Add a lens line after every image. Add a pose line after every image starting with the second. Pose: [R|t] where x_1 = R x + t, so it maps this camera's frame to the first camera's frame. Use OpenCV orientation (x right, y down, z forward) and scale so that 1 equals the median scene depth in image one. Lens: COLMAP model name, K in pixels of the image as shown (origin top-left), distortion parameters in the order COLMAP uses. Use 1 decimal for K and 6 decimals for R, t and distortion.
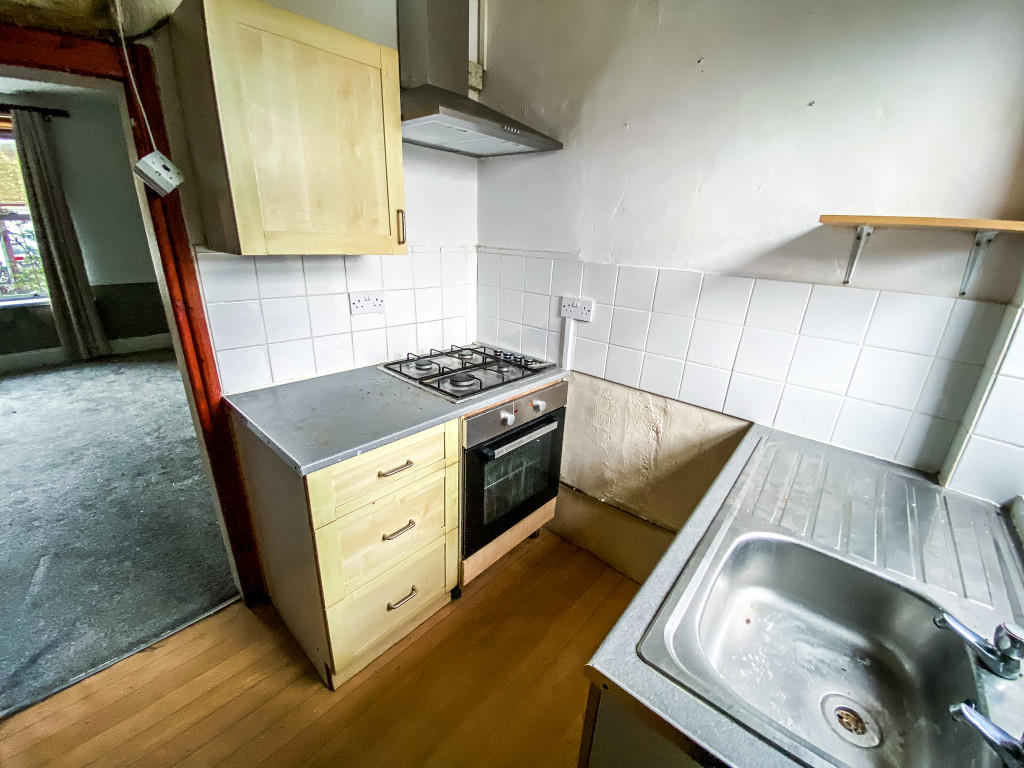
lens RADIAL K [[413.7, 0, 510.5], [0, 413.7, 386.9], [0, 0, 1]] dist [0.032561, -0.018711]
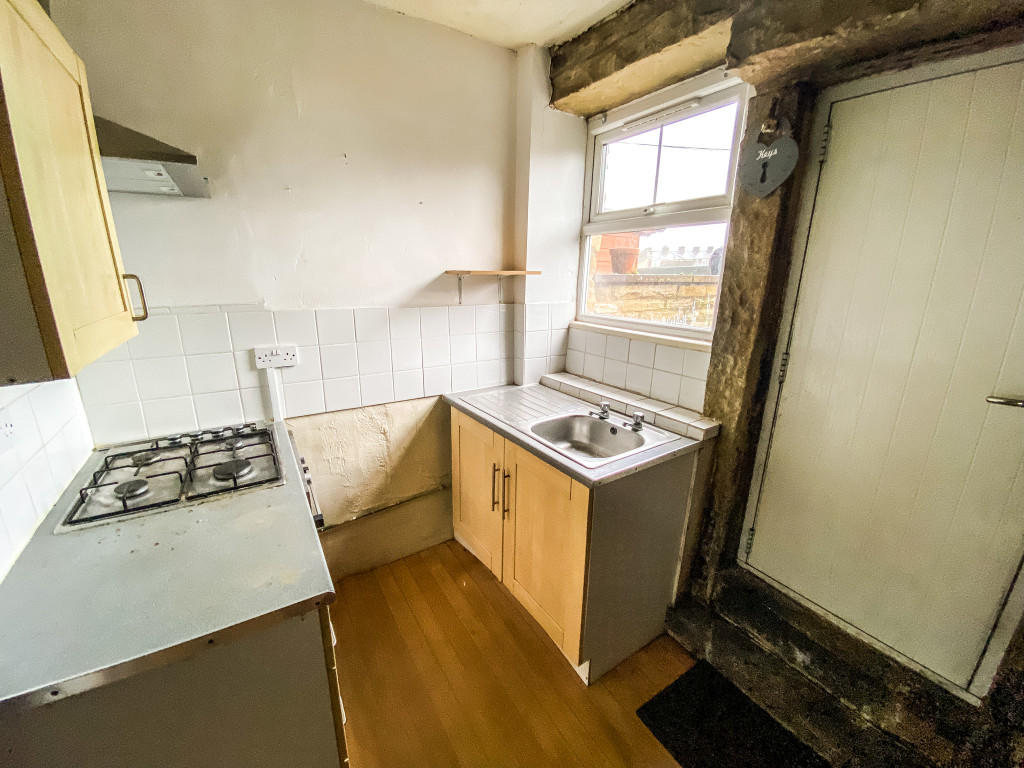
lens RADIAL K [[413.7, 0, 510.5], [0, 413.7, 386.9], [0, 0, 1]] dist [0.032561, -0.018711]
pose [[0.272863, -0.294580, 0.915843, -0.653186], [0.339333, 0.920254, 0.194899, -0.135383], [-0.900222, 0.257595, 0.351064, 0.179946]]
